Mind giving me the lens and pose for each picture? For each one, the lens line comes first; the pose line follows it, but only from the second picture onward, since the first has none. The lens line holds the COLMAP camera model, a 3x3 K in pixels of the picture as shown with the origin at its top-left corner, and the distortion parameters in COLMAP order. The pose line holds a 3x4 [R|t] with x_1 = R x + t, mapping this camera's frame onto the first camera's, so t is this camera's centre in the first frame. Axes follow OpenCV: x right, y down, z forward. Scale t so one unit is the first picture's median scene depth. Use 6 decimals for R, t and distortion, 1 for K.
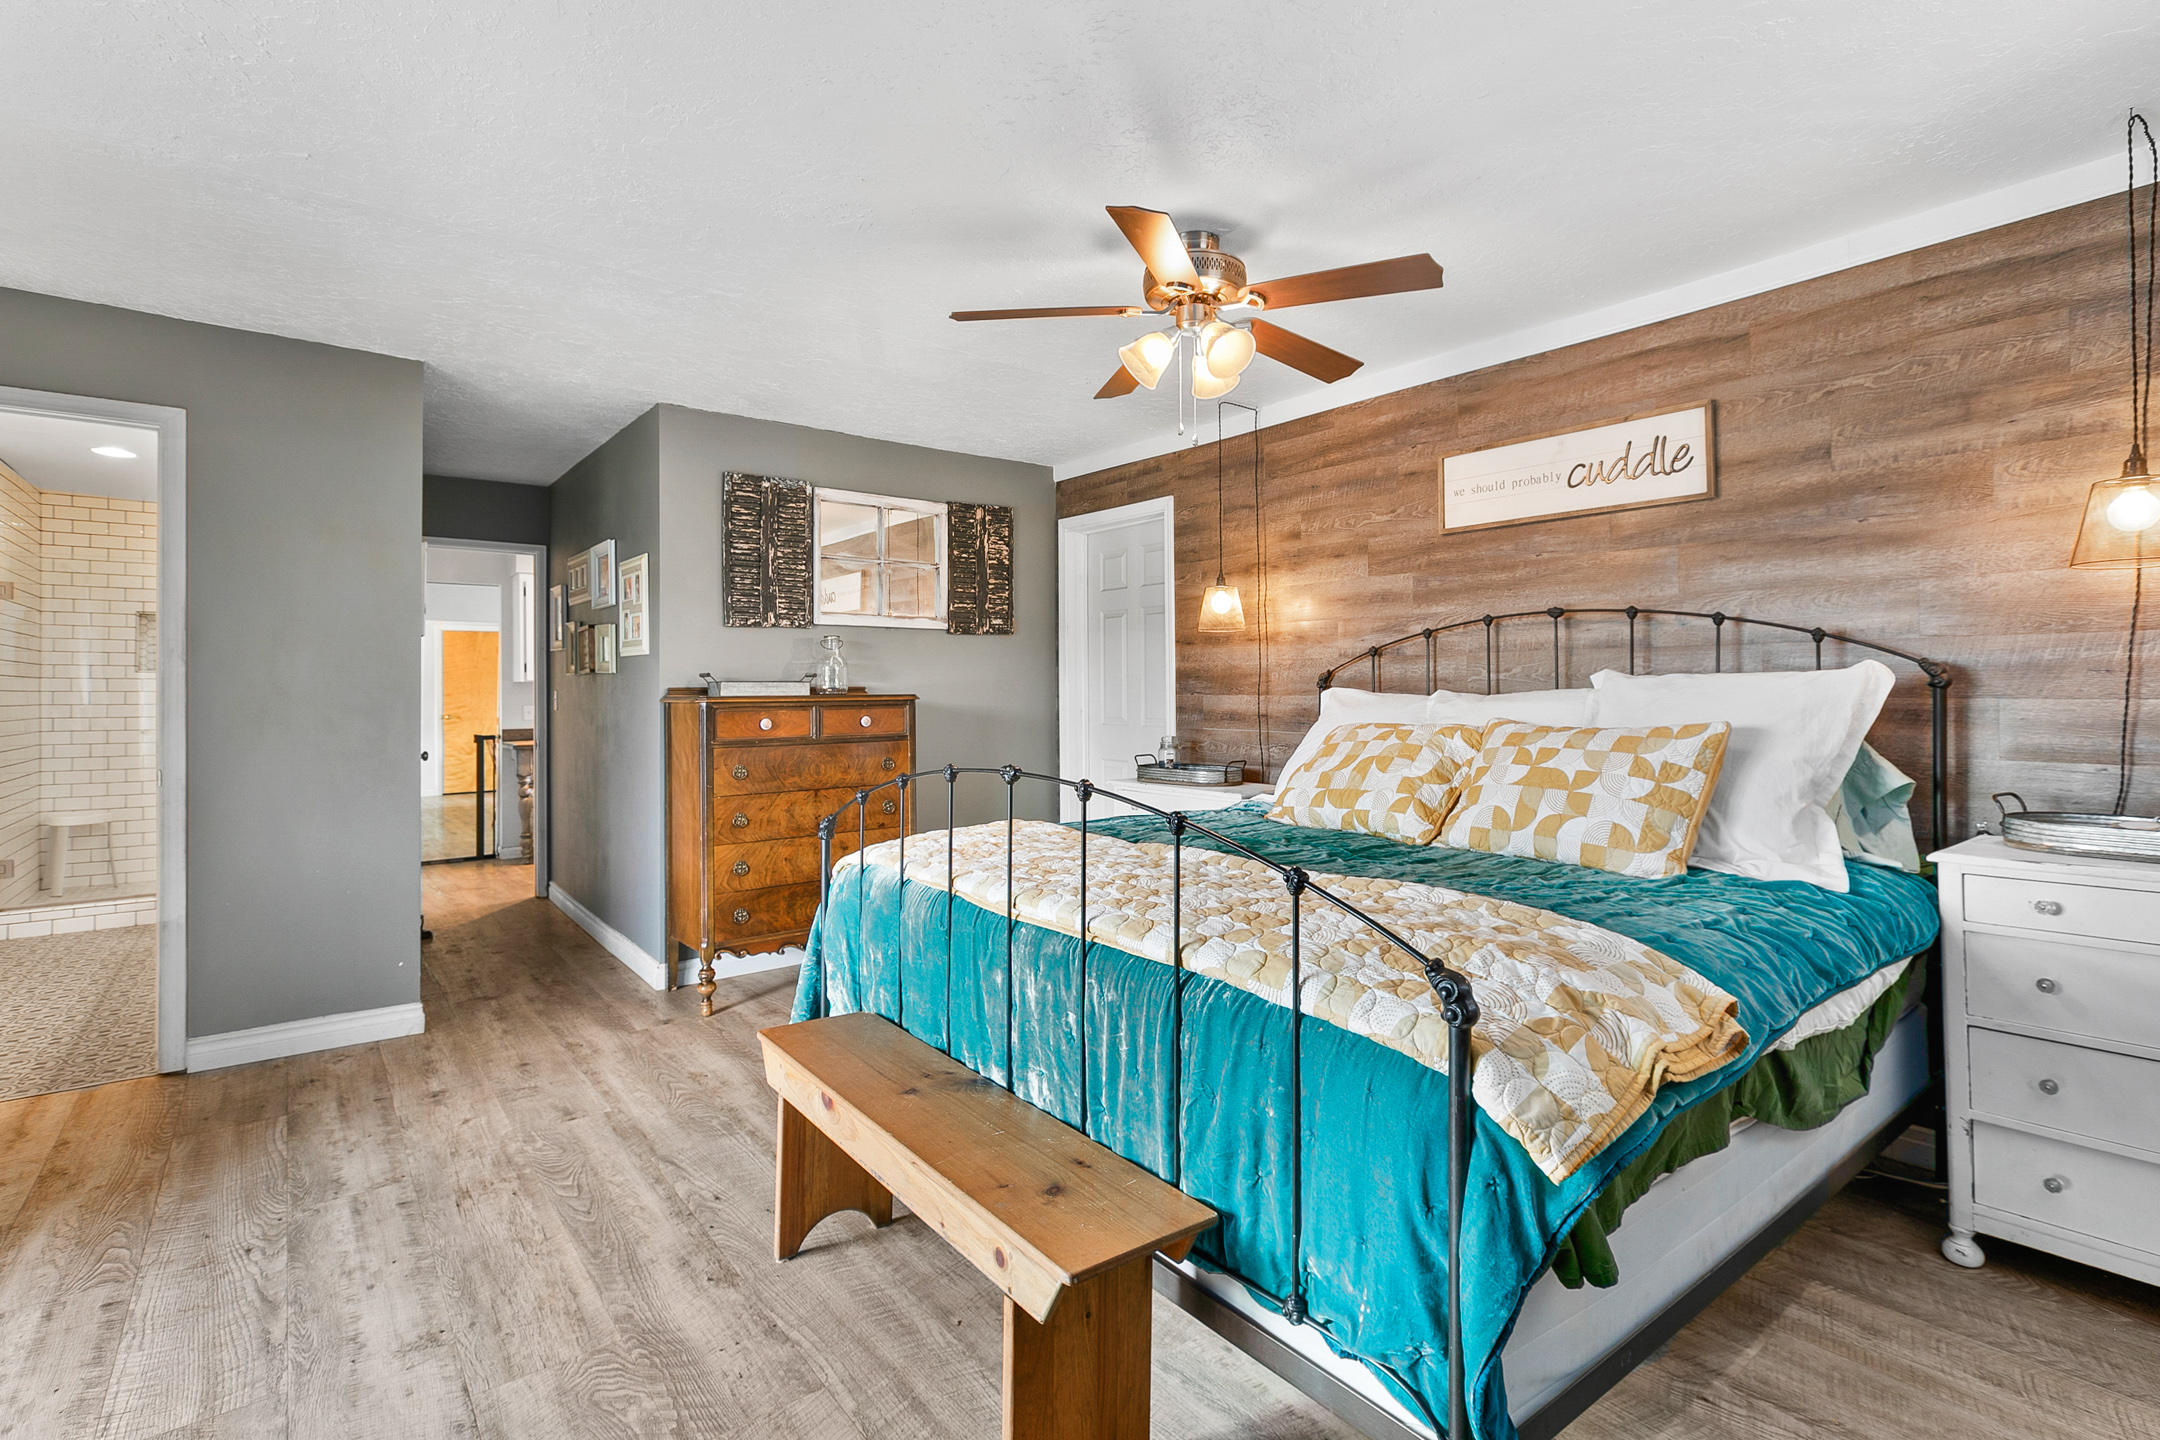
lens RADIAL K [[1010.9, 0, 1077.4], [0, 1010.9, 687.2], [0, 0, 1]] dist [0.000246, 0.000377]
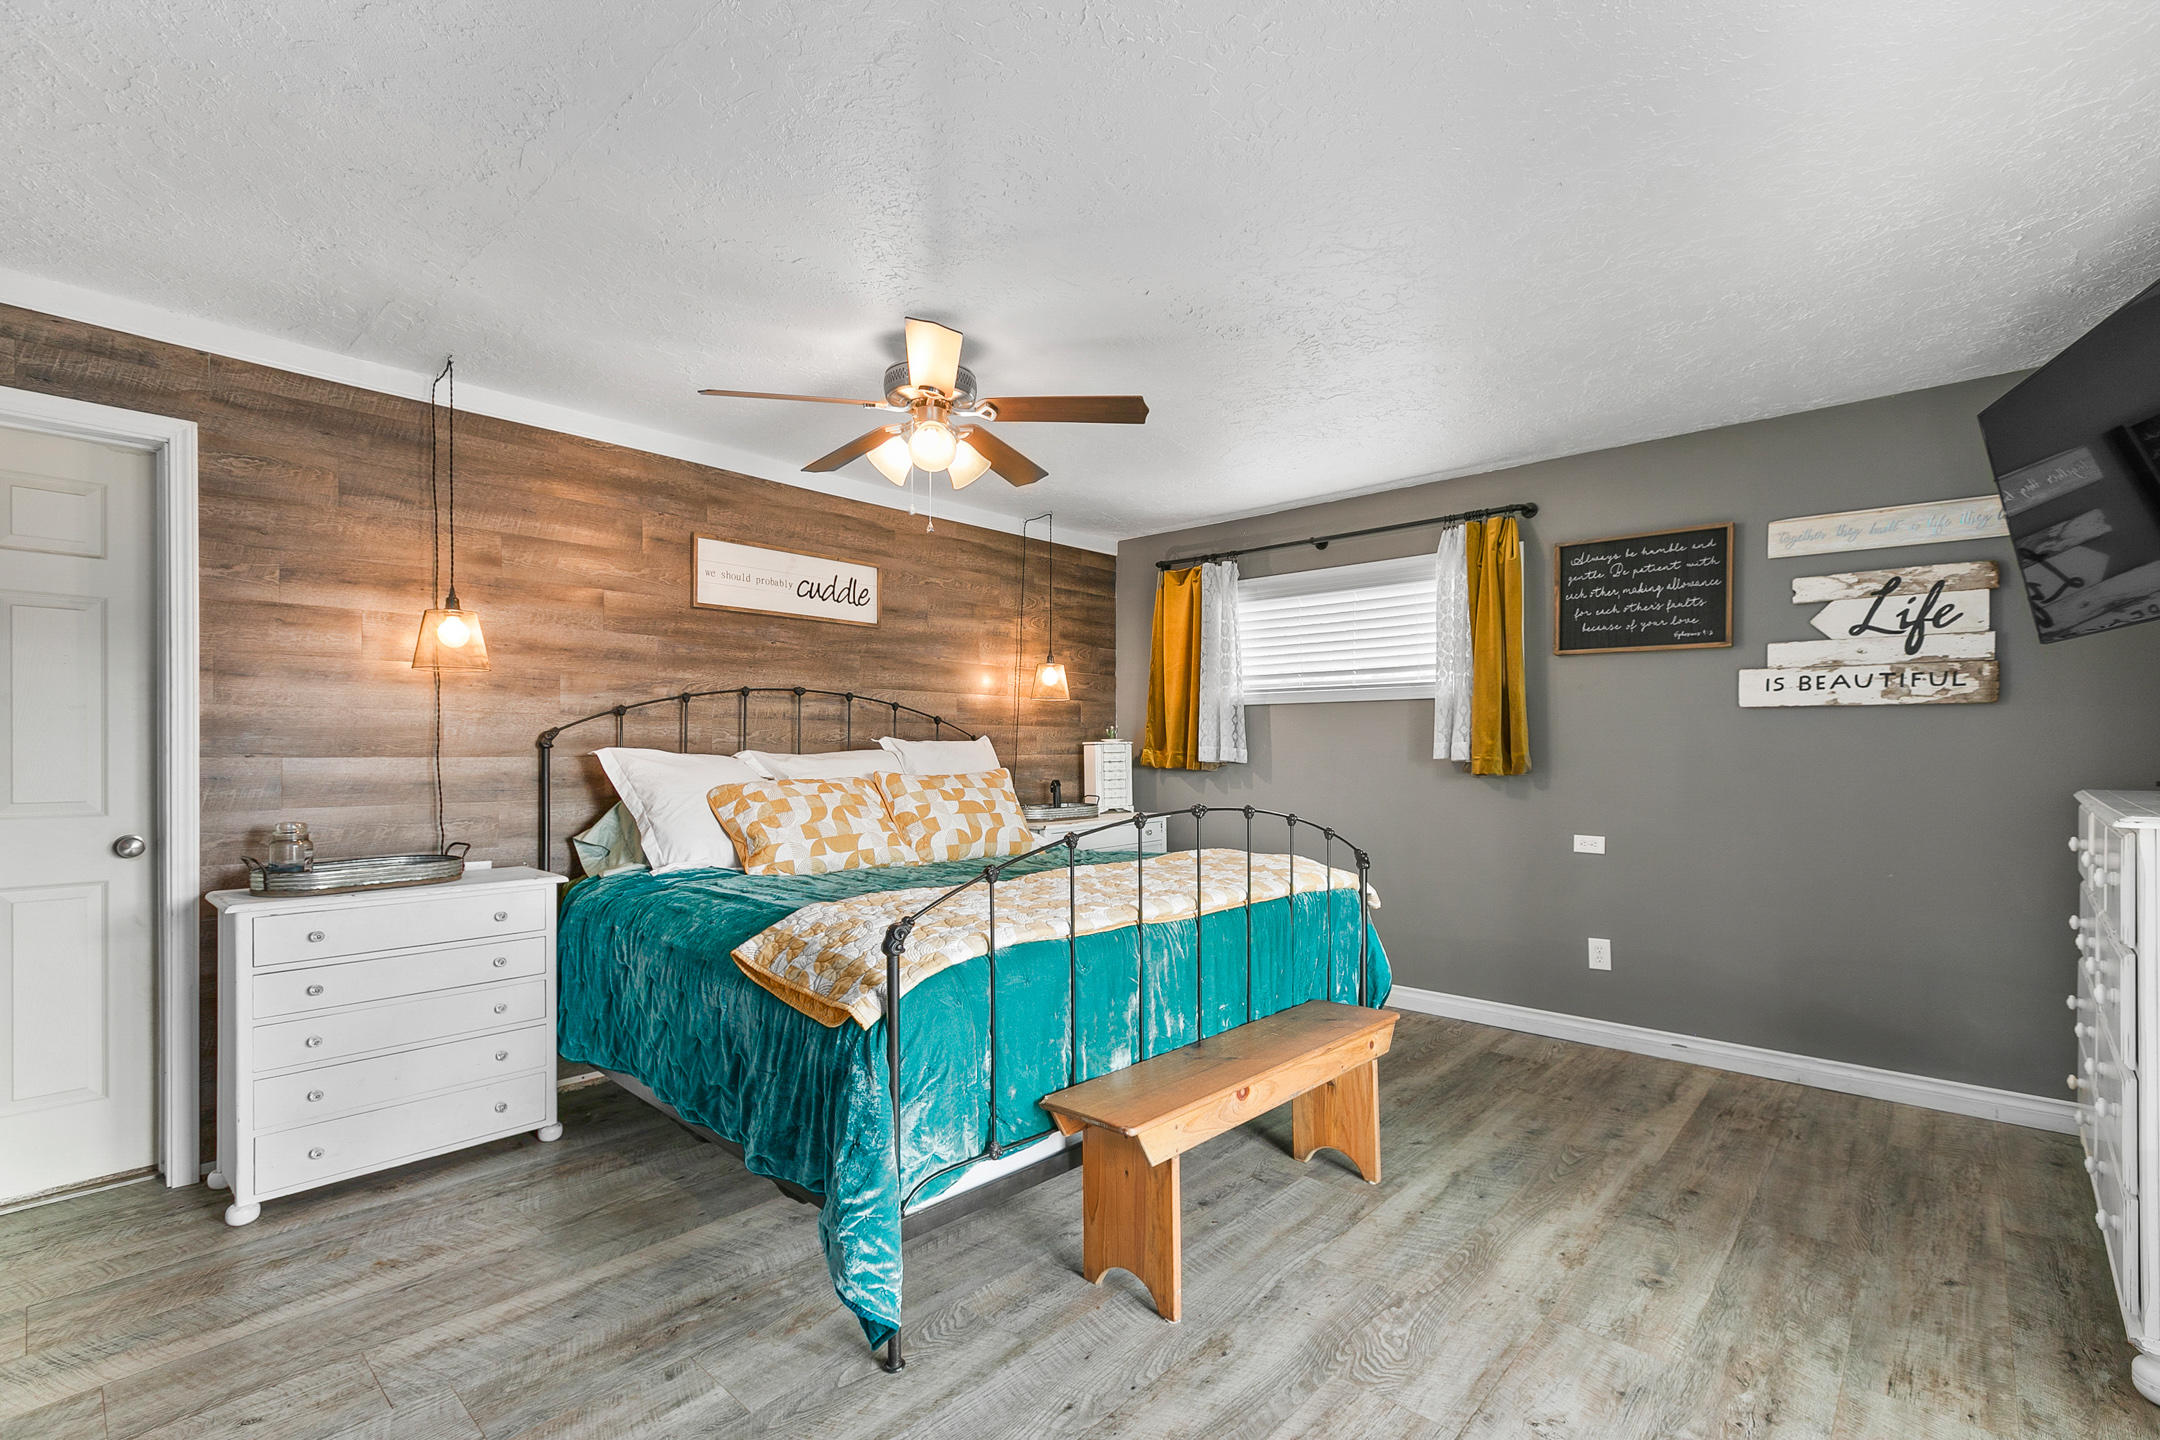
lens RADIAL K [[987.5, 0, 1097.7], [0, 987.5, 752.7], [0, 0, 1]] dist [0.002478, 0.000283]
pose [[-0.185744, 0.001096, 0.982598, -0.785856], [-0.002656, 0.999995, -0.001617, 0.005806], [-0.982595, -0.002910, -0.185740, 0.799754]]
